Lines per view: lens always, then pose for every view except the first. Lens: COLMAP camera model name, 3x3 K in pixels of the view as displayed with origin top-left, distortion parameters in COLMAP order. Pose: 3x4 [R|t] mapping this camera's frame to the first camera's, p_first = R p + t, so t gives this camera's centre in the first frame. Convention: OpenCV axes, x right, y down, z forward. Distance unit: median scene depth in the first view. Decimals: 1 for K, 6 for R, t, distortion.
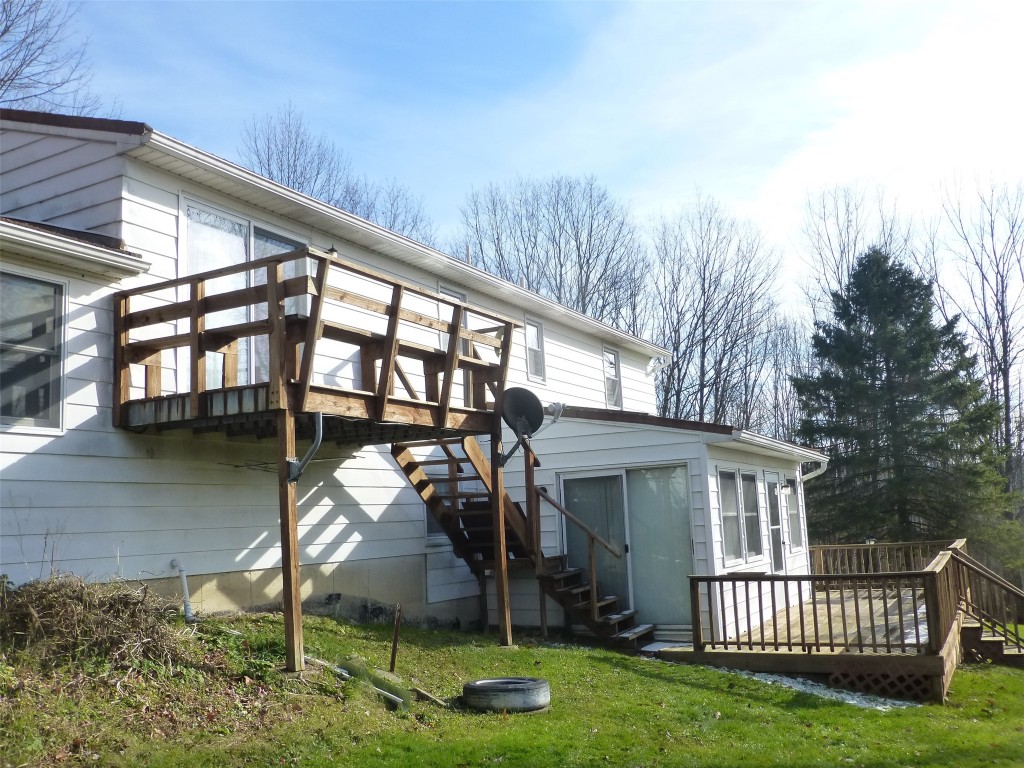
lens RADIAL K [[916.4, 0, 512.0], [0, 916.4, 384.0], [0, 0, 1]] dist [-0.007817, -0.003177]
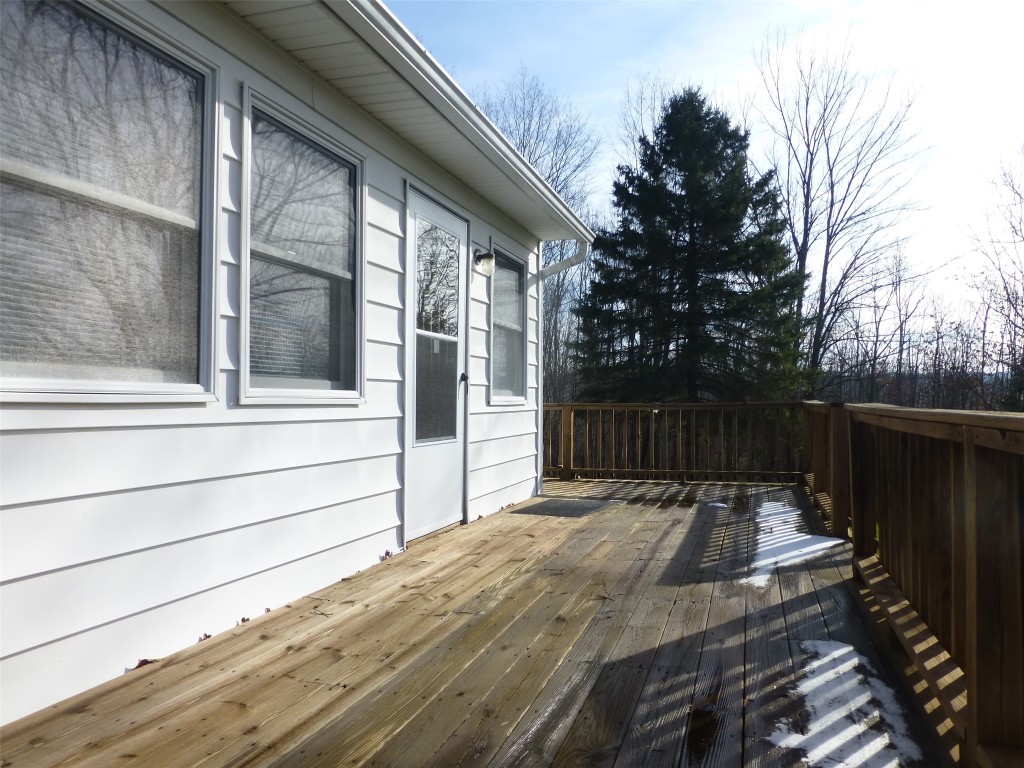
lens RADIAL K [[770.0, 0, 512.0], [0, 770.0, 384.0], [0, 0, 1]] dist [-0.001952, -0.003480]
pose [[0.981432, 0.054796, 0.183819, 0.111962], [-0.077181, 0.990138, 0.116919, 0.058630], [-0.175600, -0.128936, 0.975982, 0.284658]]
